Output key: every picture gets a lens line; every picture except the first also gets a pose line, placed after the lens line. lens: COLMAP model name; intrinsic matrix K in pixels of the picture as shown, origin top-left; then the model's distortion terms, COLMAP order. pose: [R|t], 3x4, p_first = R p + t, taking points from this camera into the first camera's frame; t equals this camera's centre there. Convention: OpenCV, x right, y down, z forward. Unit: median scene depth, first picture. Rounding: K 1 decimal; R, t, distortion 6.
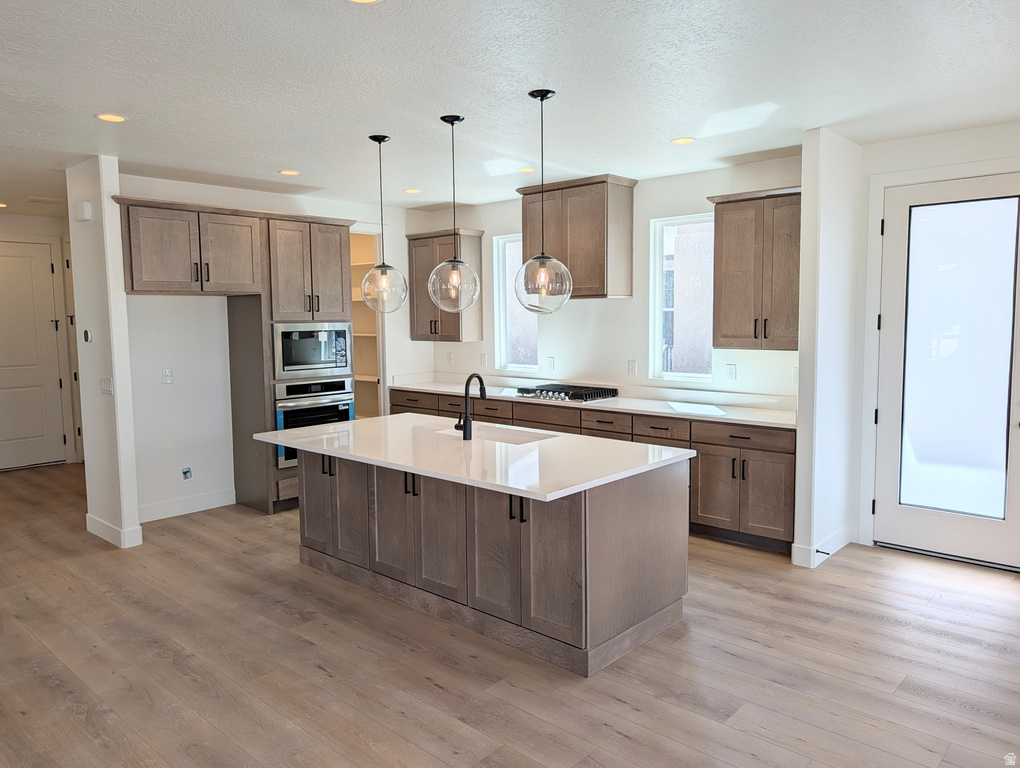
lens RADIAL K [[742.3, 0, 510.2], [0, 742.3, 379.6], [0, 0, 1]] dist [0.024243, -0.020764]
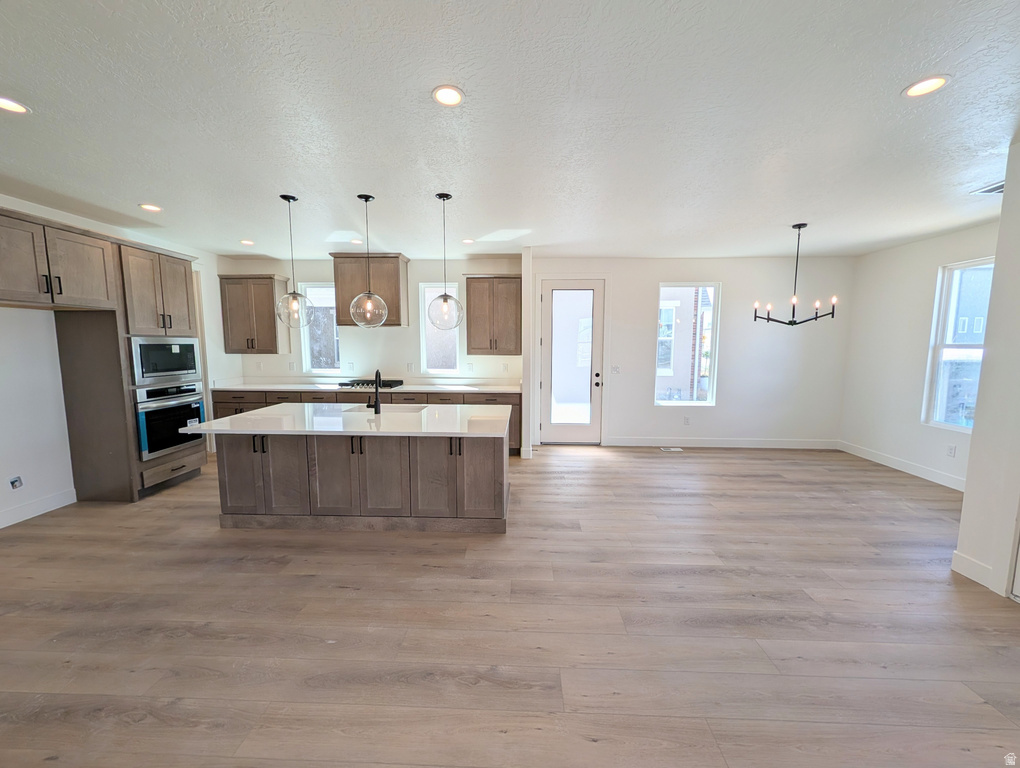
lens RADIAL K [[394.9, 0, 510.0], [0, 394.9, 387.3], [0, 0, 1]] dist [-0.001656, 0.000556]
pose [[0.754690, -0.059287, 0.653398, -0.324815], [0.047412, 0.998233, 0.035814, 0.009889], [-0.654367, 0.003950, 0.756167, 0.180218]]
